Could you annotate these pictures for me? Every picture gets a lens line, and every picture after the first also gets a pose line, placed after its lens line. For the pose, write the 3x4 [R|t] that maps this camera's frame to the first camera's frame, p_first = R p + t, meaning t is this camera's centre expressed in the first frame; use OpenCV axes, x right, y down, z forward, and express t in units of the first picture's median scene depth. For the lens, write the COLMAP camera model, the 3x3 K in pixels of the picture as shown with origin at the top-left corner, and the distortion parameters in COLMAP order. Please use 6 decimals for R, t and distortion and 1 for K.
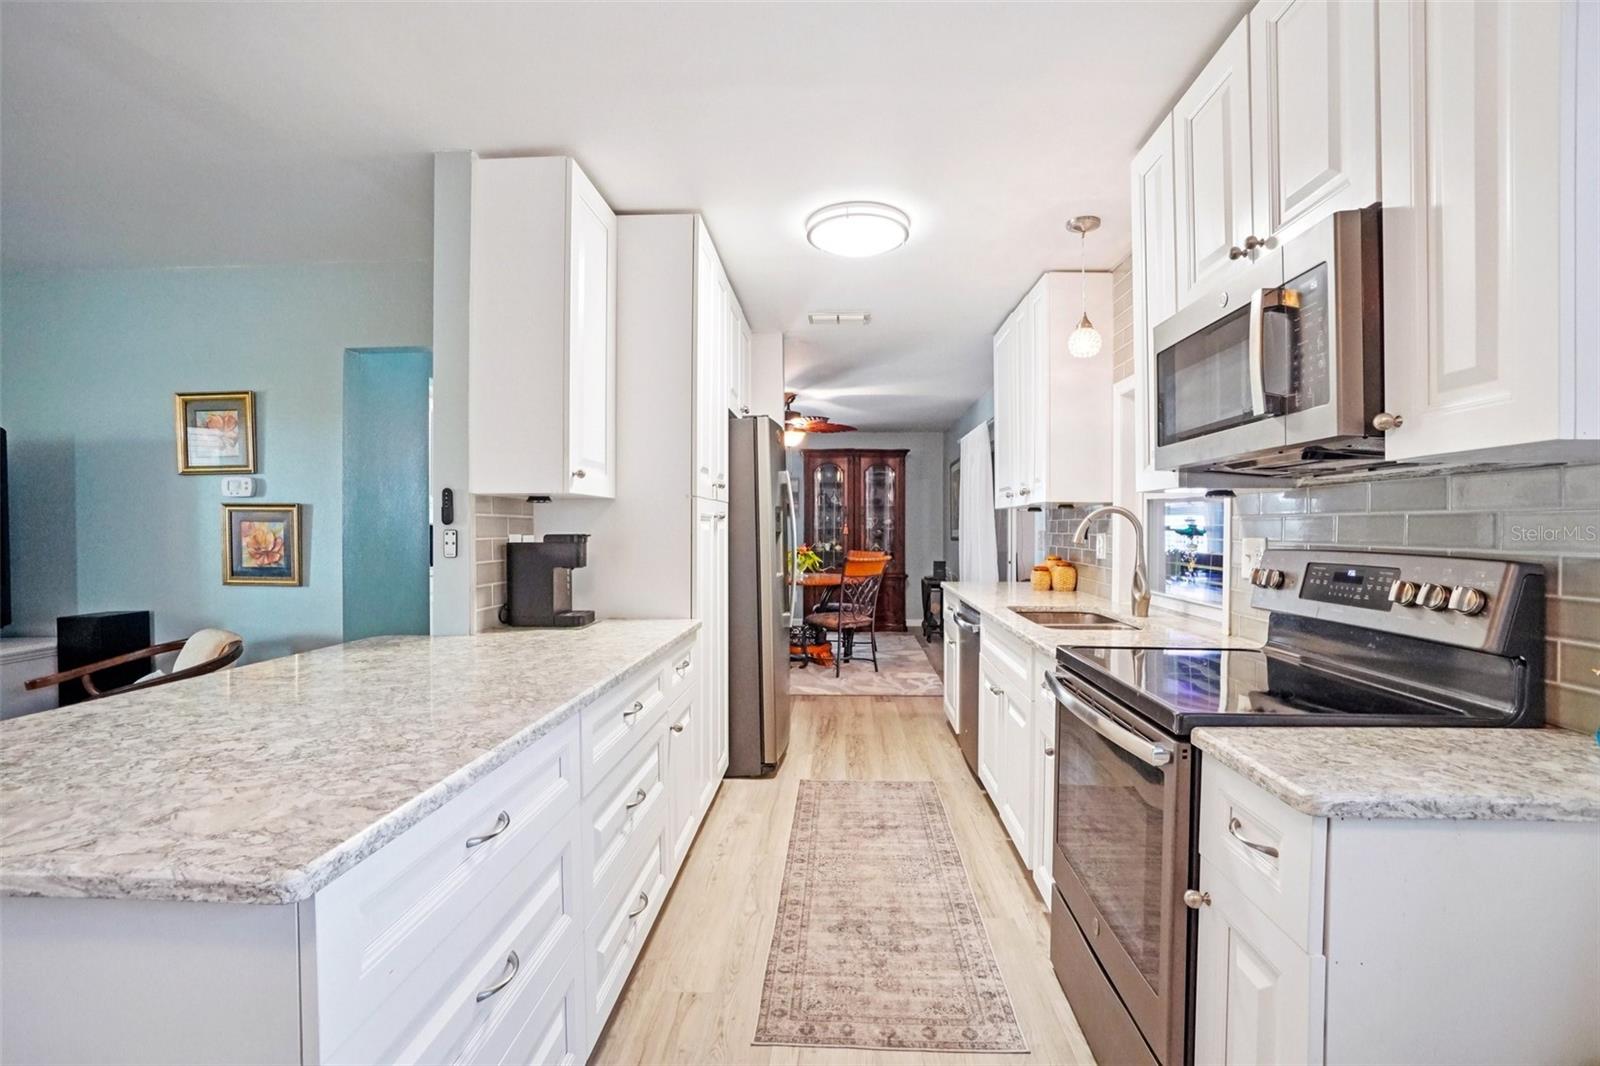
lens RADIAL K [[716.3, 0, 820.0], [0, 716.3, 523.3], [0, 0, 1]] dist [-0.025746, 0.000202]
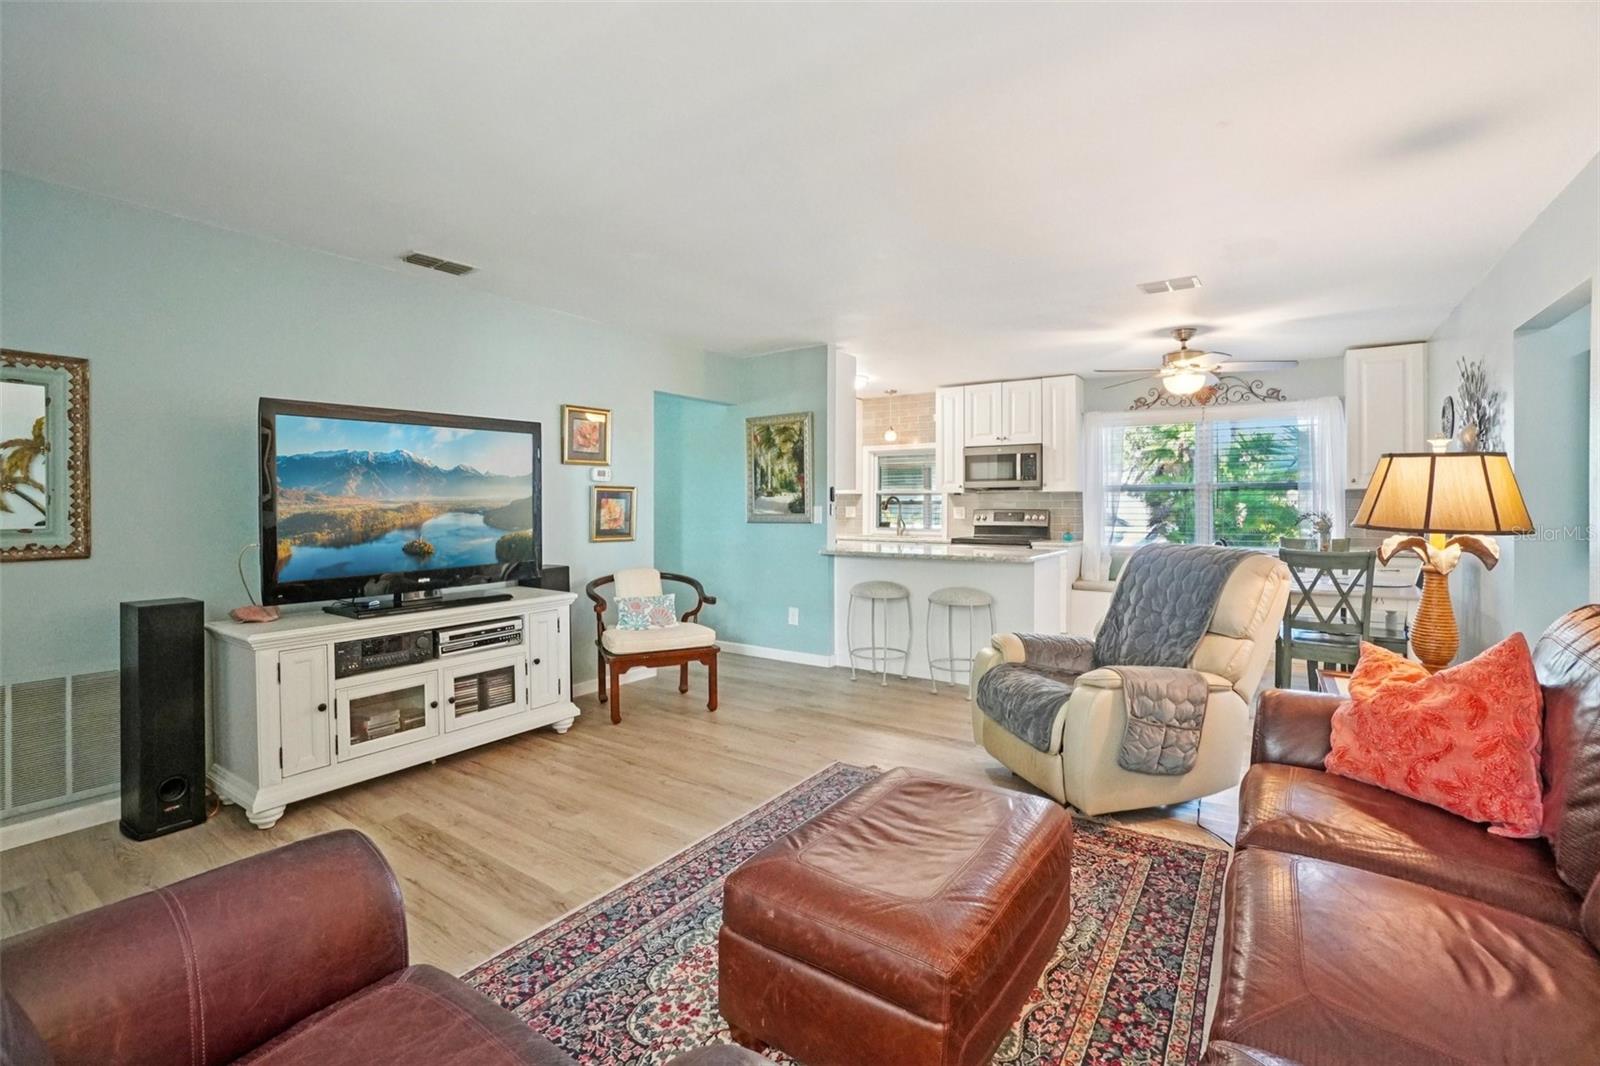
lens RADIAL K [[708.1, 0, 801.2], [0, 708.1, 513.7], [0, 0, 1]] dist [-0.062290, 0.023483]
pose [[0.540431, -0.007307, 0.841357, -1.773045], [-0.005705, 0.999907, 0.012349, 0.008536], [-0.841369, -0.011473, 0.540339, -0.134291]]
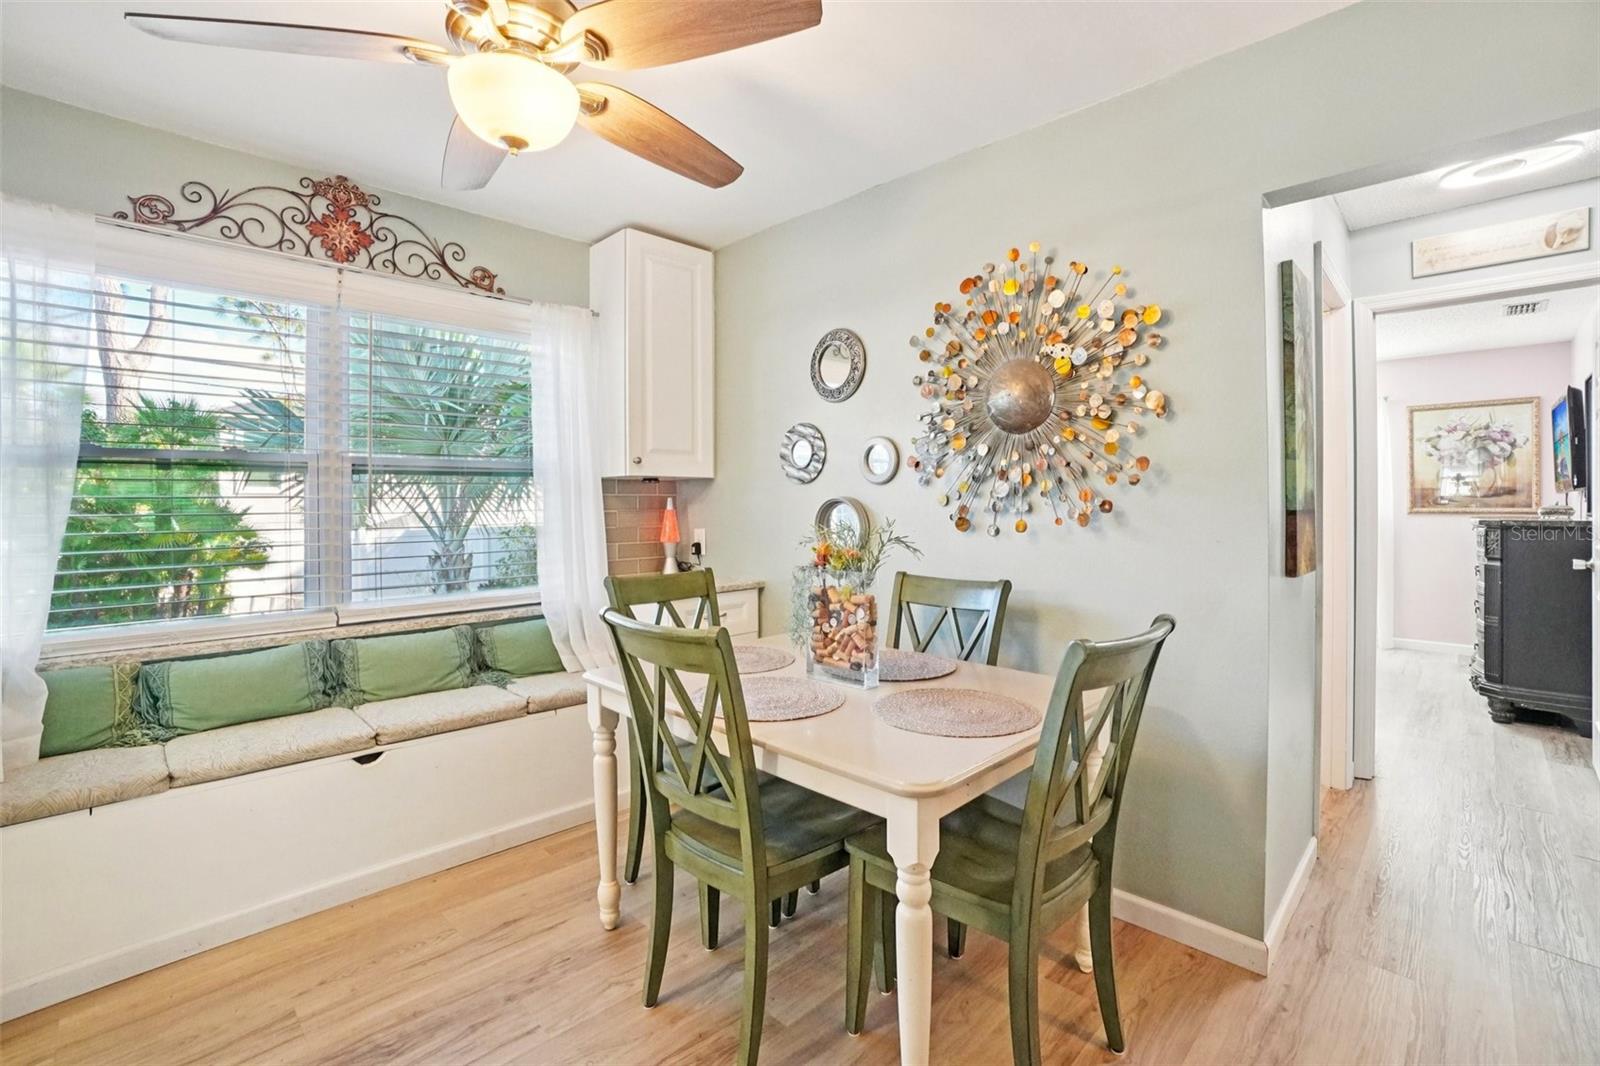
lens RADIAL K [[708.1, 0, 801.2], [0, 708.1, 513.7], [0, 0, 1]] dist [-0.062290, 0.023483]
pose [[-0.732631, -0.010401, 0.680546, -0.517022], [-0.000343, 0.999889, 0.014911, -0.001440], [-0.680626, 0.010691, -0.732553, 0.183443]]
